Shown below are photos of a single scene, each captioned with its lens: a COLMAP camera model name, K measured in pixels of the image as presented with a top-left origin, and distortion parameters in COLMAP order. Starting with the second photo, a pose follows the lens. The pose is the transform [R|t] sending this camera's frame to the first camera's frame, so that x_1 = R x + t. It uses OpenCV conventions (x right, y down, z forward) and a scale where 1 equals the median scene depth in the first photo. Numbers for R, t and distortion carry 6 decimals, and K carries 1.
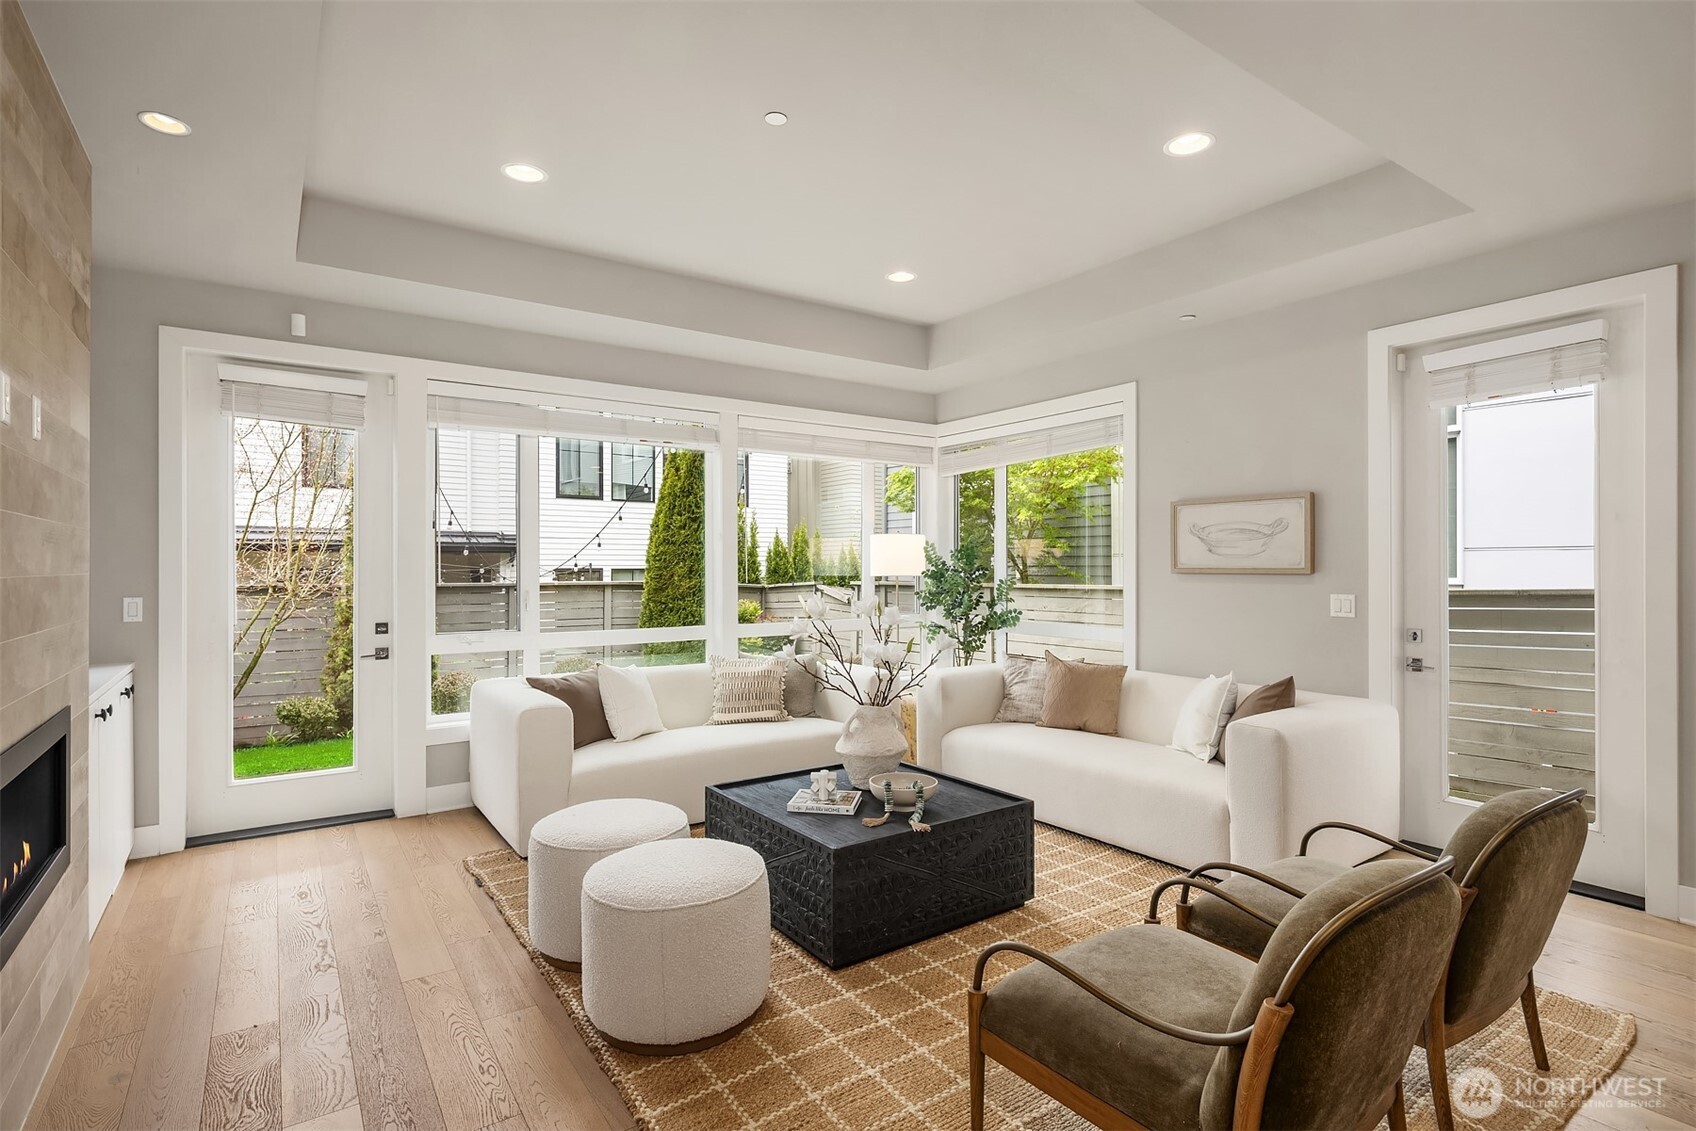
lens RADIAL K [[834.8, 0, 848.0], [0, 834.8, 565.5], [0, 0, 1]] dist [0.001326, 0.000350]
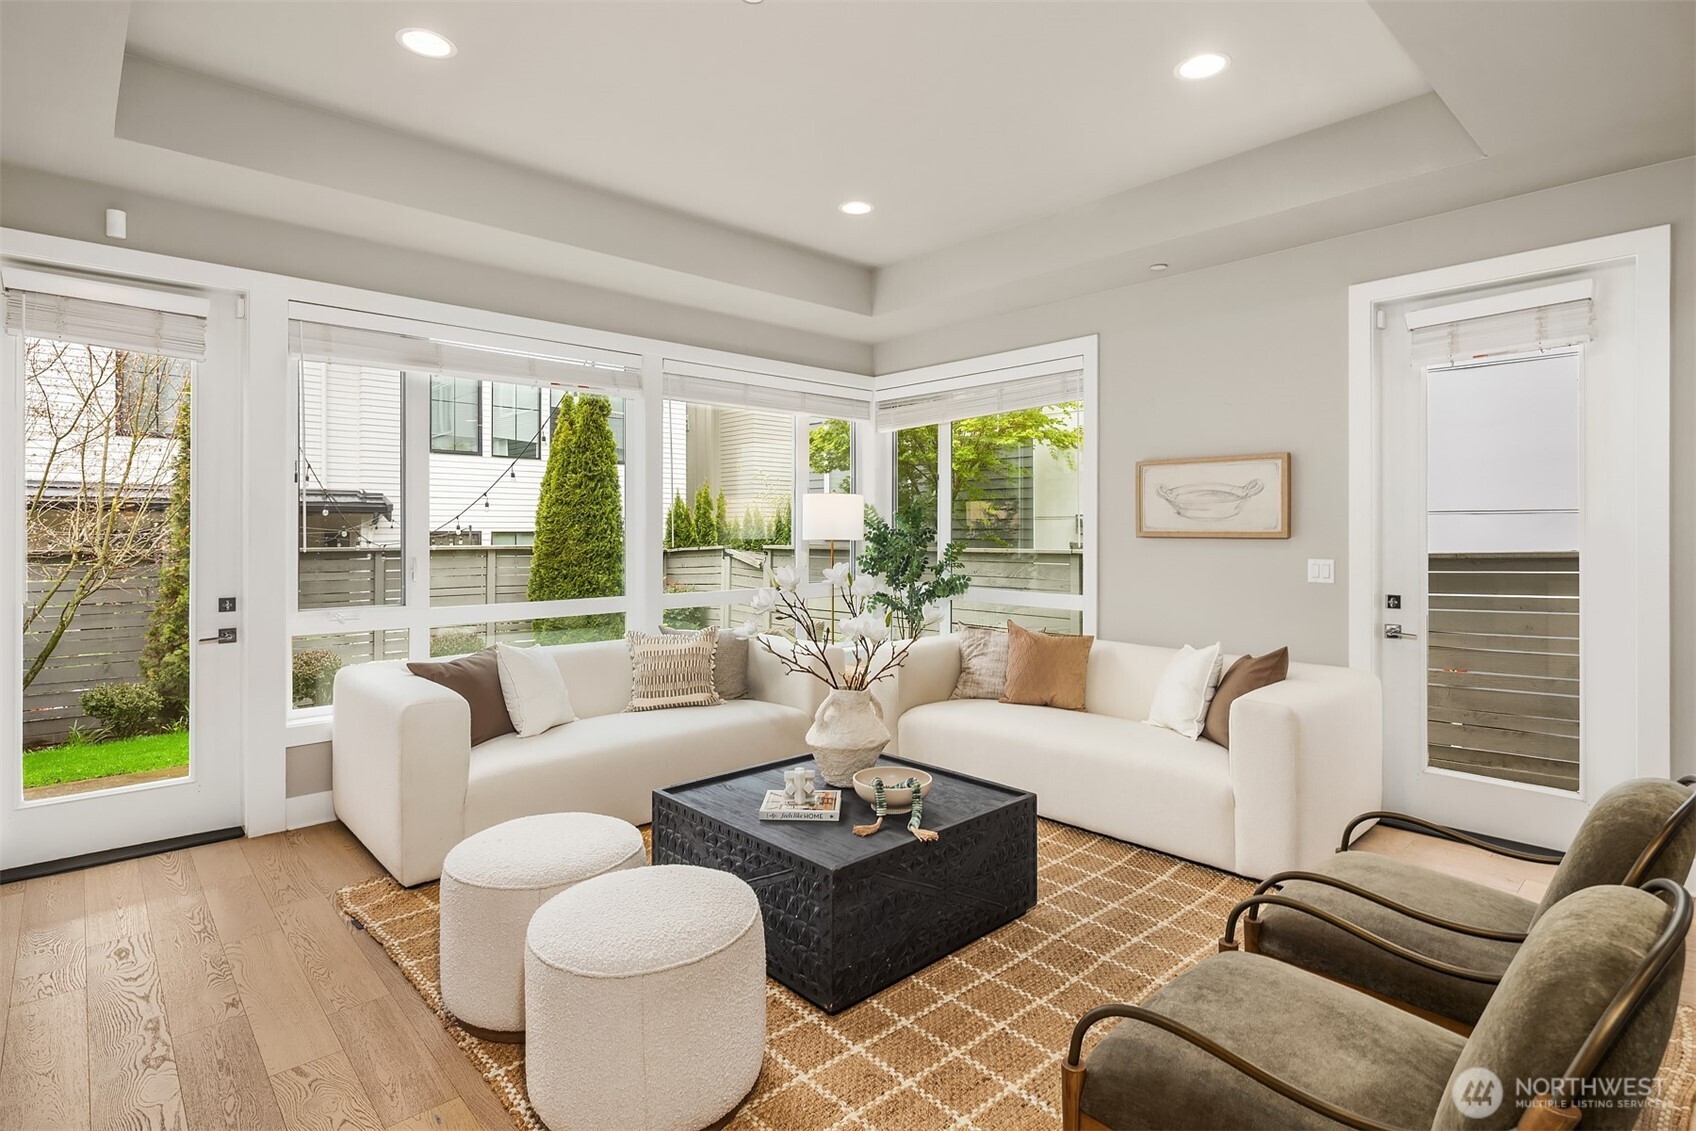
lens RADIAL K [[844.2, 0, 847.2], [0, 844.2, 526.1], [0, 0, 1]] dist [0.001379, -0.001253]
pose [[0.990641, 0.001647, 0.136483, -0.070408], [-0.001281, 0.999995, -0.002769, -0.000032], [-0.136487, 0.002568, 0.990639, 0.098551]]
